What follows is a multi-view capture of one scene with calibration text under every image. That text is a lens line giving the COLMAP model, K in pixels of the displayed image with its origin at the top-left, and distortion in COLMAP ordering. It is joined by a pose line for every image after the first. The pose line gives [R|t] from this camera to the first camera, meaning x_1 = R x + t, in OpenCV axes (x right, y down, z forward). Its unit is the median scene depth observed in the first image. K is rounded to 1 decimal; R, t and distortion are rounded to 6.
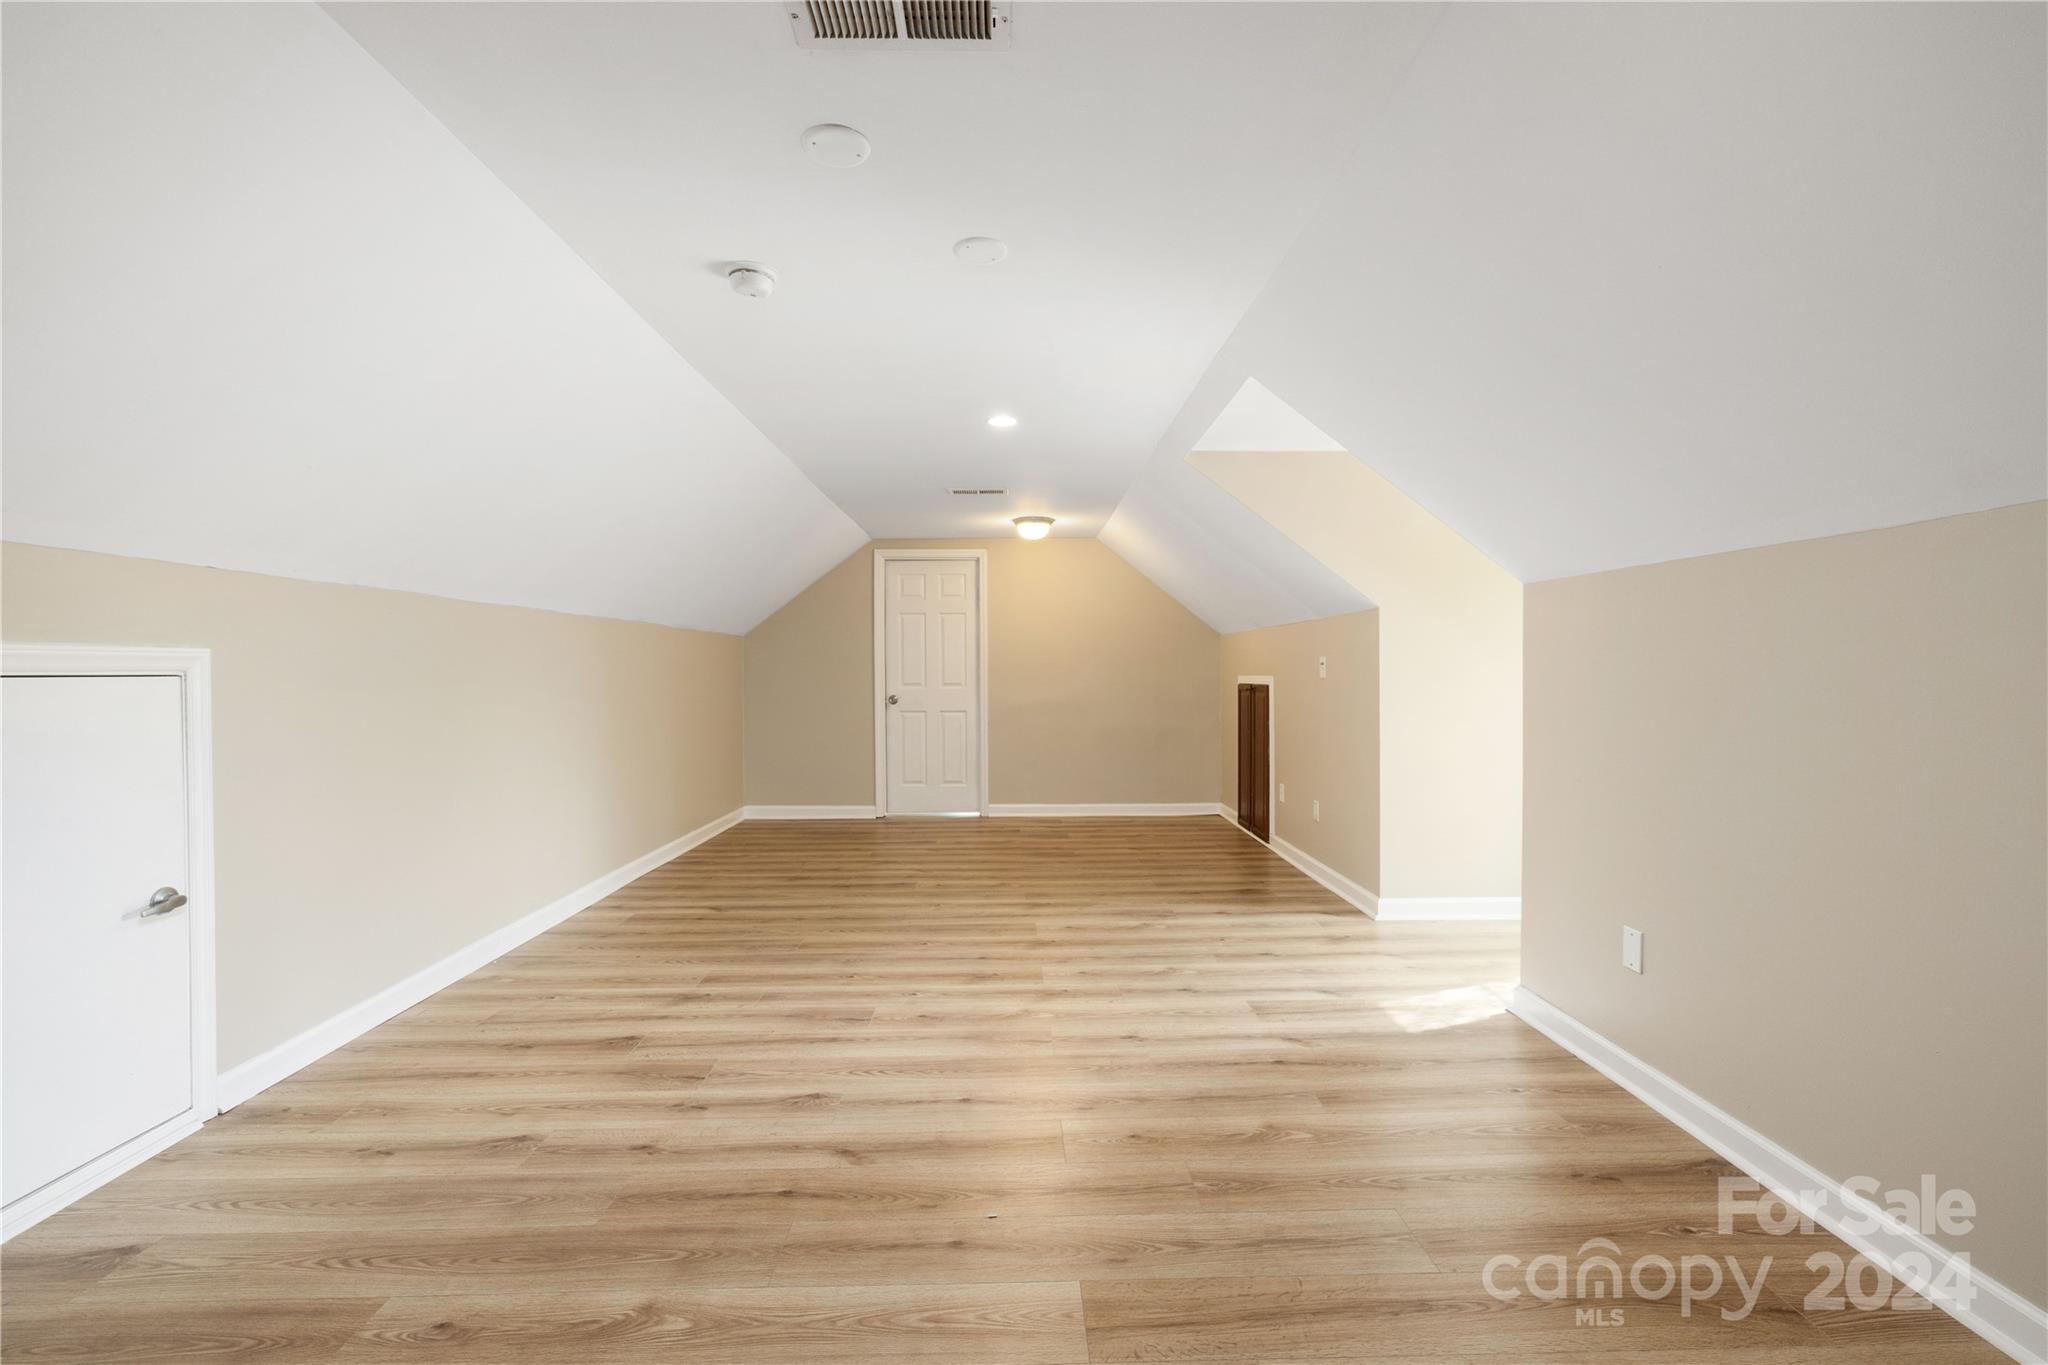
lens RADIAL K [[885.7, 0, 1033.6], [0, 885.7, 676.3], [0, 0, 1]] dist [0.000420, 0.000101]
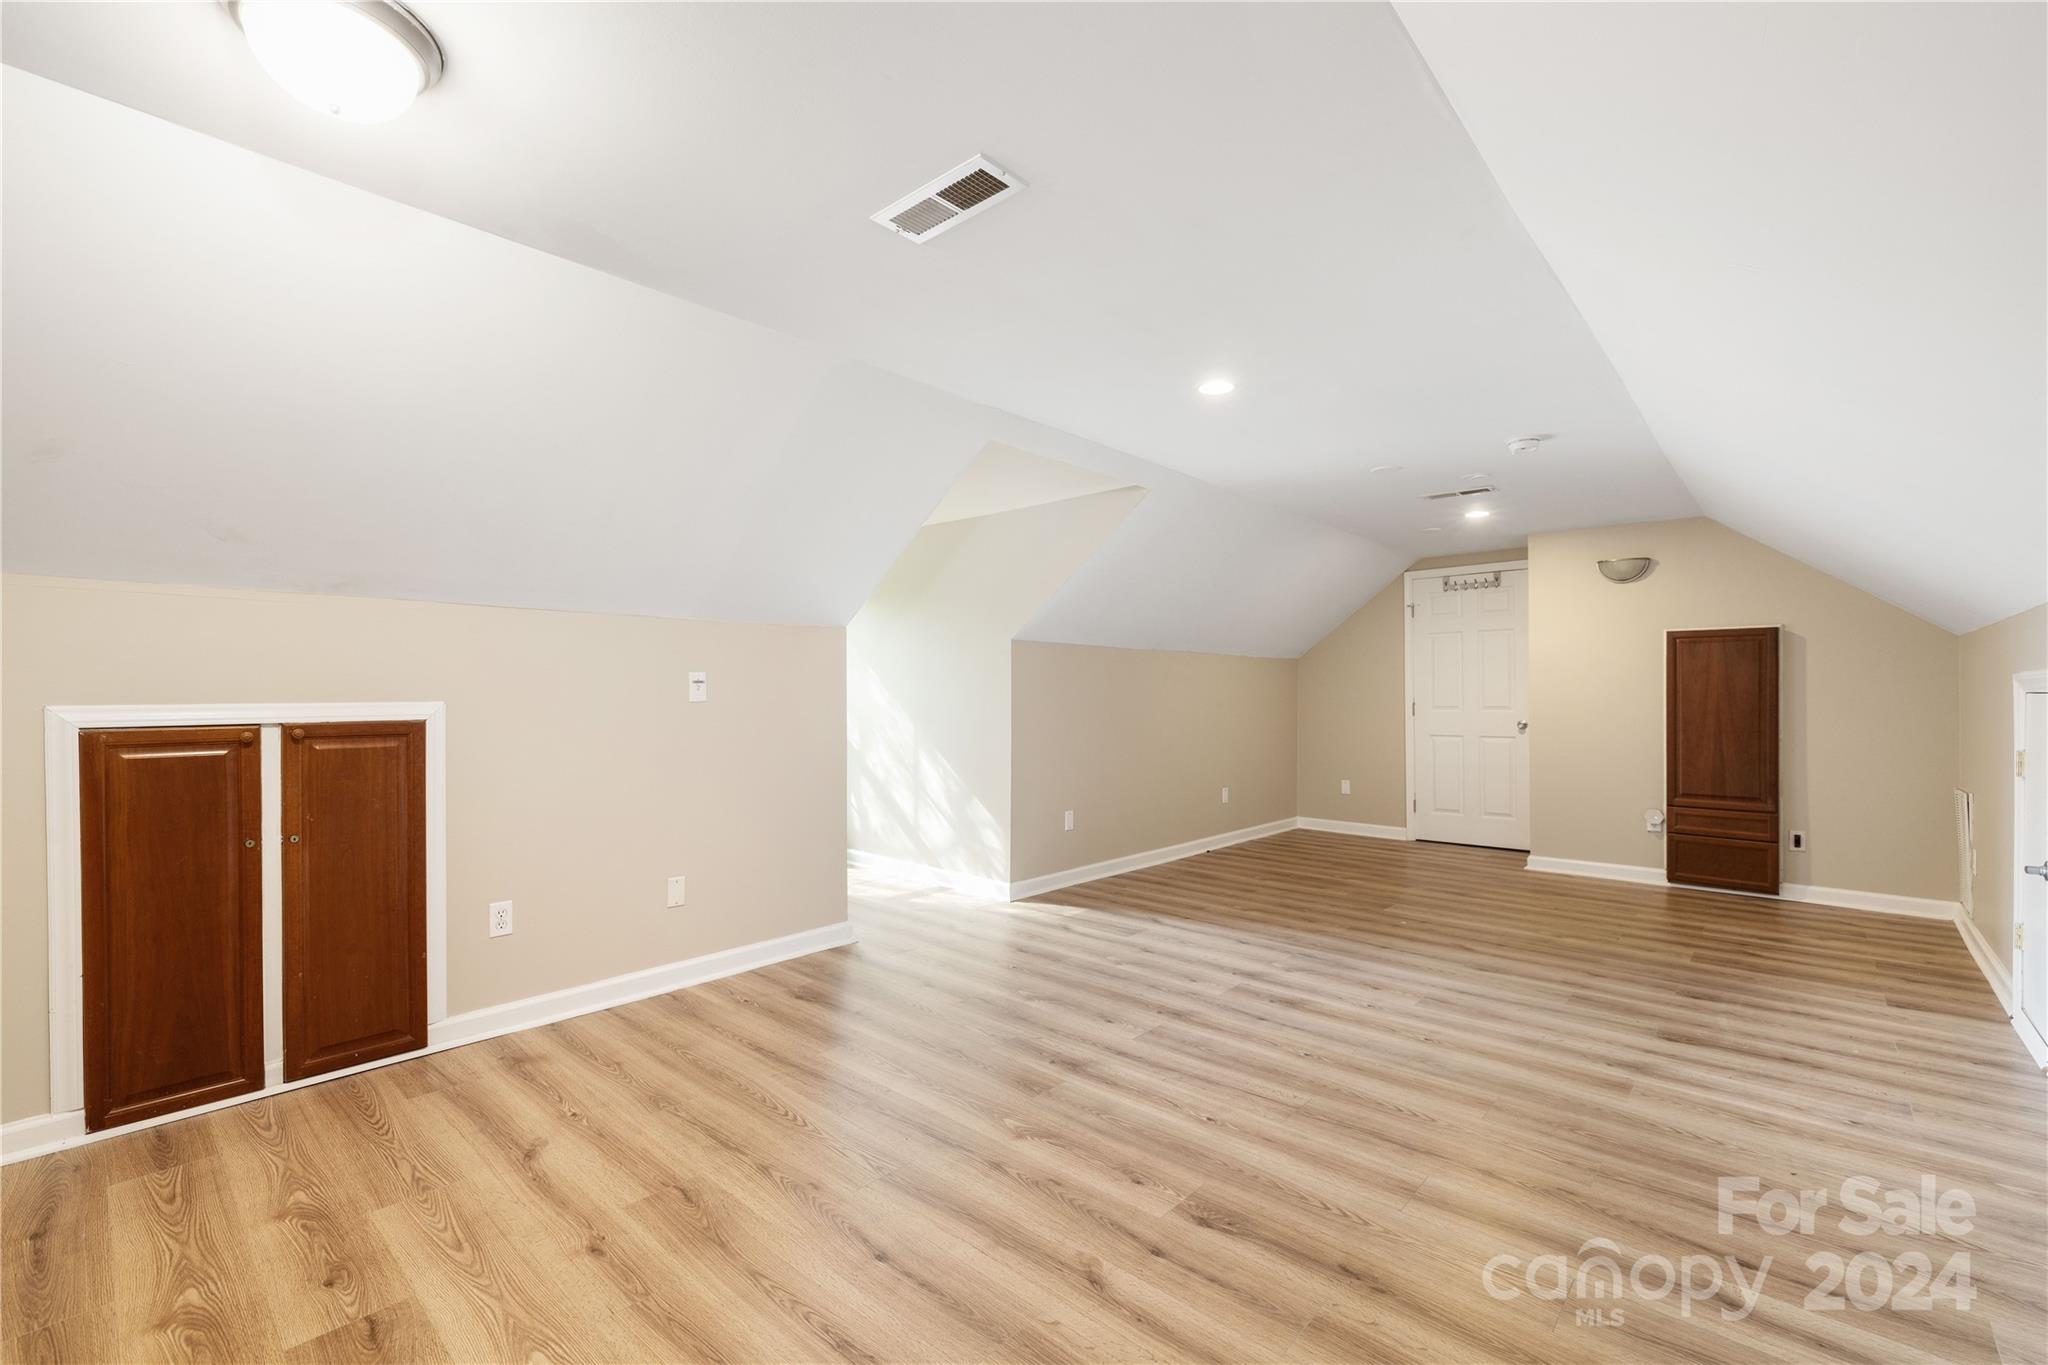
lens RADIAL K [[865.6, 0, 1029.8], [0, 865.6, 684.1], [0, 0, 1]] dist [0.001298, 0.000354]
pose [[-0.727645, 0.008247, 0.685904, -0.549589], [0.006485, 0.999966, -0.005144, -0.009766], [-0.685923, 0.000705, -0.727674, 2.039765]]
